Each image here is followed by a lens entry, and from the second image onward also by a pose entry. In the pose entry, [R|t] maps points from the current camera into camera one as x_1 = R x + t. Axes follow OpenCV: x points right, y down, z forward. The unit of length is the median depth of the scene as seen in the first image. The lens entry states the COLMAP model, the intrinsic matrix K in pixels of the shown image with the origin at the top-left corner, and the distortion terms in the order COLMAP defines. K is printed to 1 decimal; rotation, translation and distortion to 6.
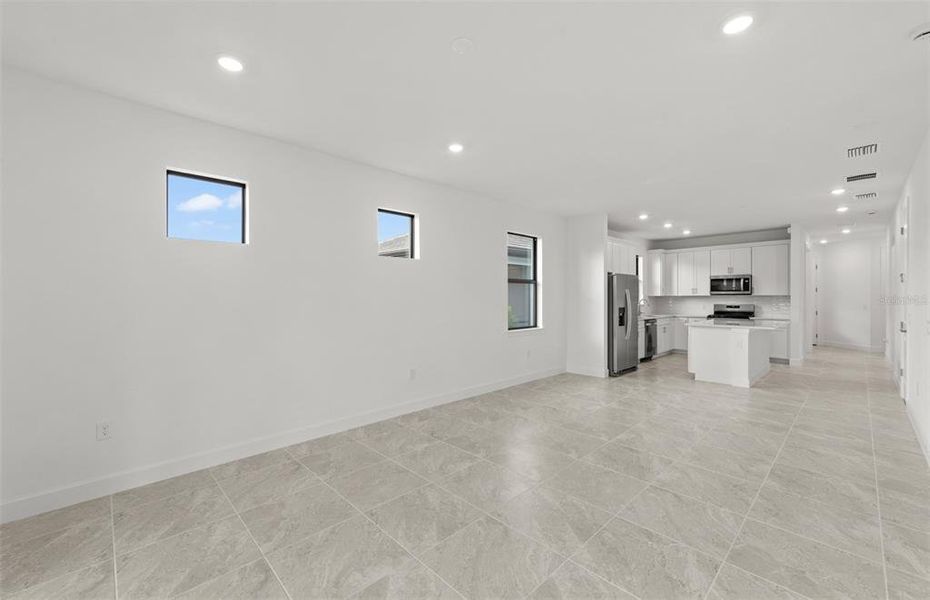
lens RADIAL K [[377.4, 0, 462.3], [0, 377.4, 281.7], [0, 0, 1]] dist [0.000985, 0.000137]
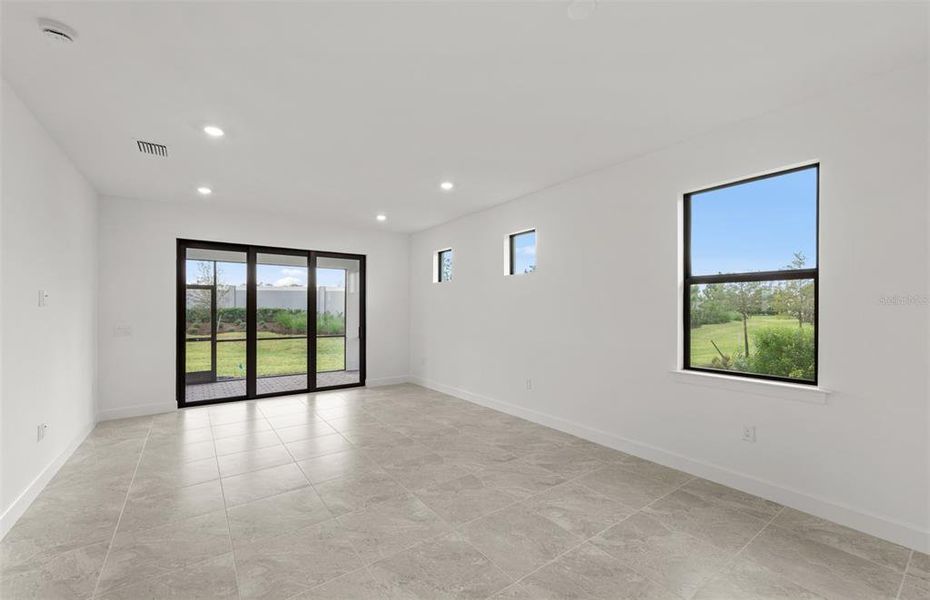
lens RADIAL K [[379.8, 0, 465.0], [0, 379.8, 300.0], [0, 0, 1]] dist [0.038494, -0.000025]
pose [[-0.140906, -0.015387, -0.989903, 1.009113], [0.049576, 0.998515, -0.022578, 0.030928], [0.988781, -0.052257, -0.139934, 1.058166]]
